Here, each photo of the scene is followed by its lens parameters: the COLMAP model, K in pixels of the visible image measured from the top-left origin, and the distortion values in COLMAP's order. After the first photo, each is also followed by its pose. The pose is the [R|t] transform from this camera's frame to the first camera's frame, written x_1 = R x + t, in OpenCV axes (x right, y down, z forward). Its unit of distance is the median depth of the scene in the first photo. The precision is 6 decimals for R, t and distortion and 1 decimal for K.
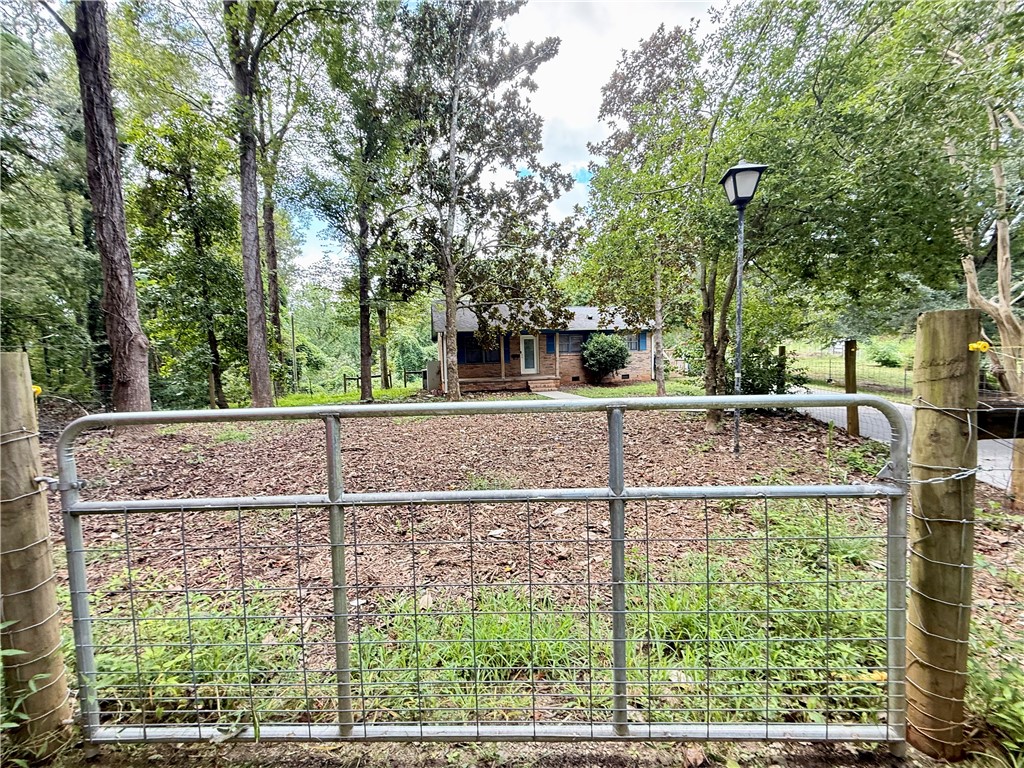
lens RADIAL K [[408.2, 0, 514.5], [0, 408.2, 381.9], [0, 0, 1]] dist [0.000656, -0.000108]
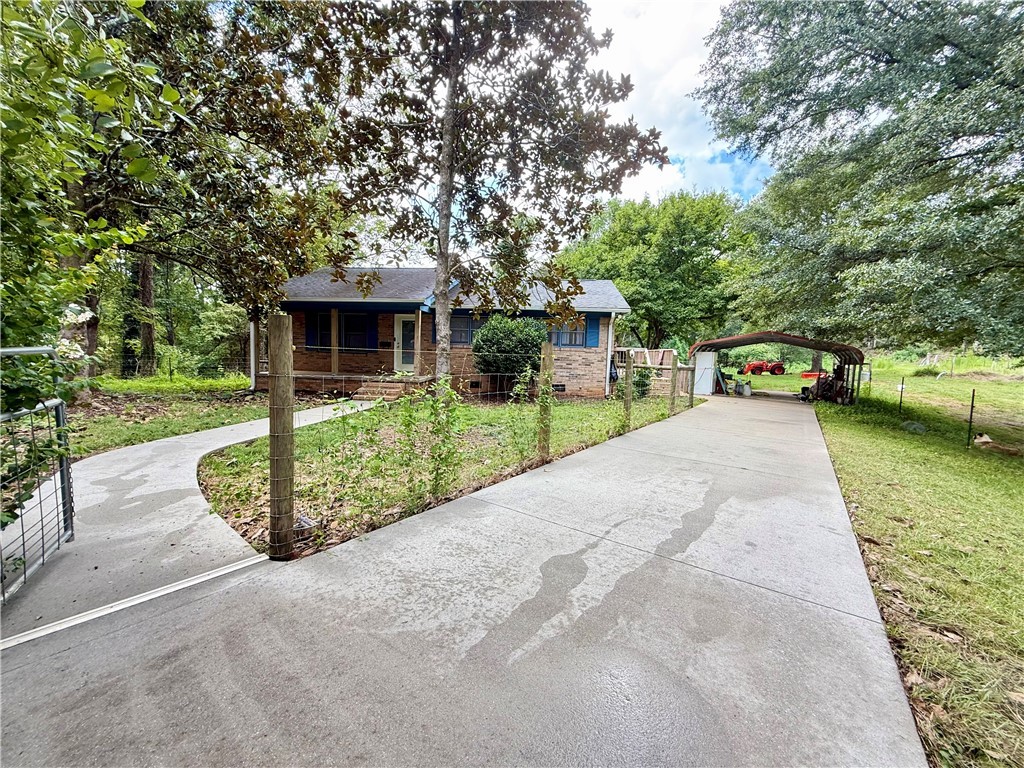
lens RADIAL K [[408.2, 0, 508.6], [0, 408.2, 384.1], [0, 0, 1]] dist [0.000656, -0.000108]
pose [[0.948108, 0.083603, -0.306759, 0.419455], [-0.077455, 0.996476, 0.032182, -0.035272], [0.308368, -0.006752, 0.951243, 0.417759]]
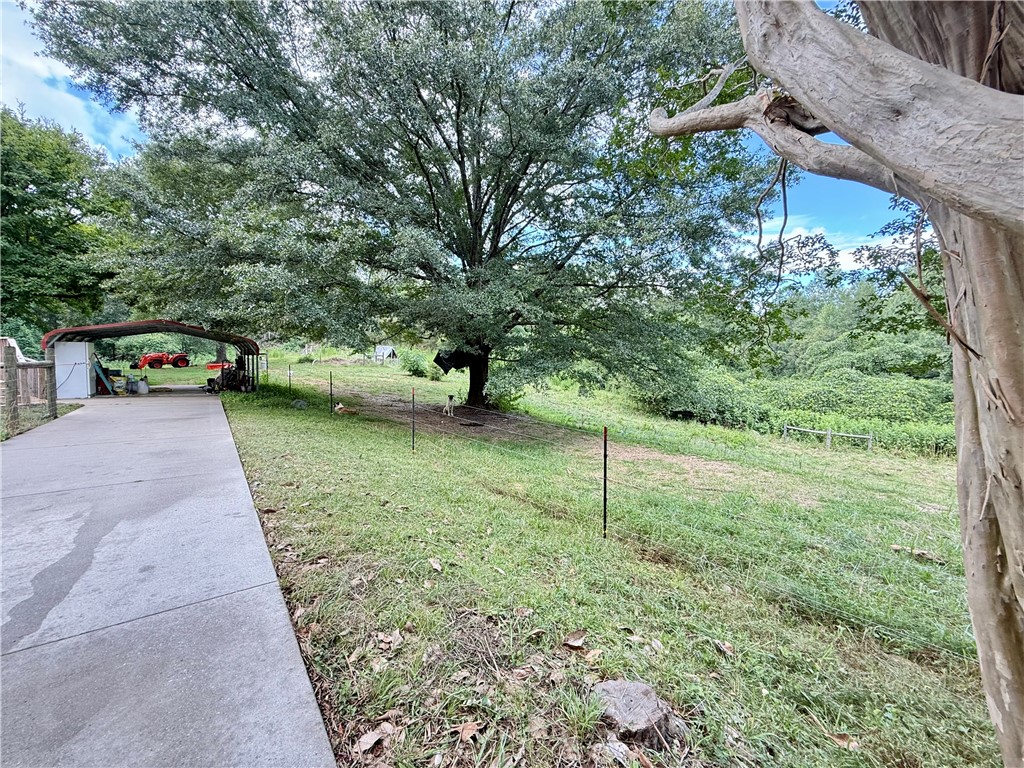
lens RADIAL K [[408.2, 0, 511.0], [0, 408.2, 384.0], [0, 0, 1]] dist [0.000656, -0.000108]
pose [[0.586355, -0.011749, 0.809969, 0.443931], [0.011638, 0.999914, 0.006080, -0.038969], [-0.809970, 0.005861, 0.586442, 0.421745]]
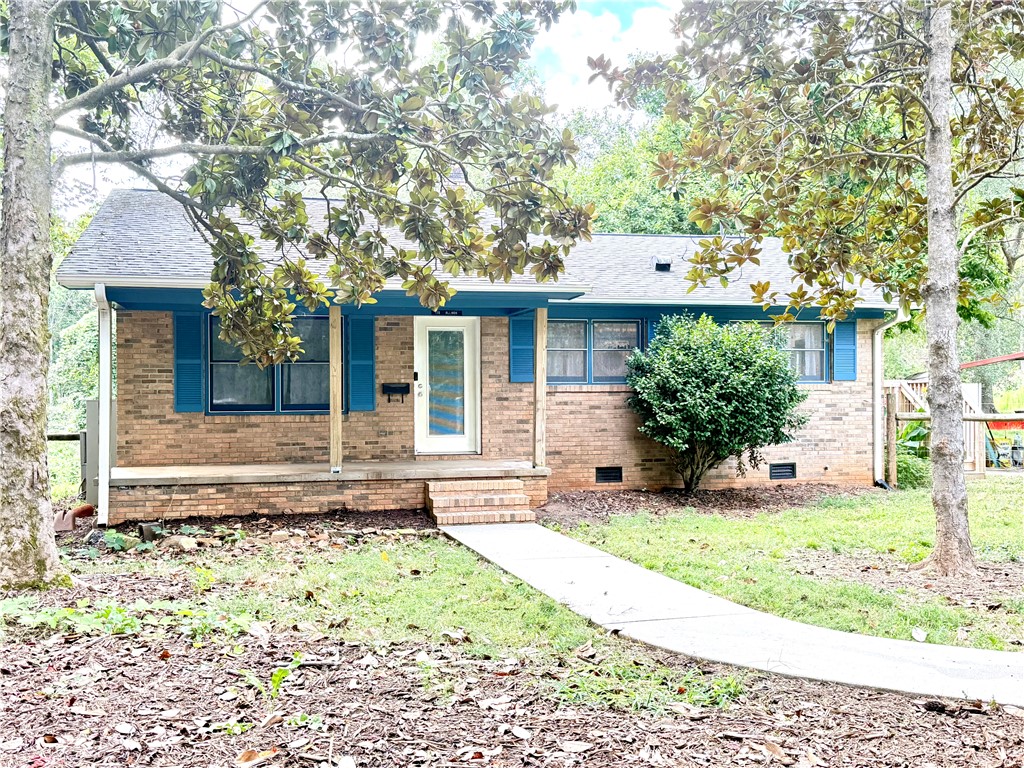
lens RADIAL K [[1042.0, 0, 507.0], [0, 1042.0, 387.5], [0, 0, 1]] dist [0.077770, 0.000000]
pose [[0.999171, 0.026240, 0.031110, 0.057529], [-0.024065, 0.997370, -0.068364, -0.017347], [-0.032822, 0.067559, 0.997175, 0.286724]]
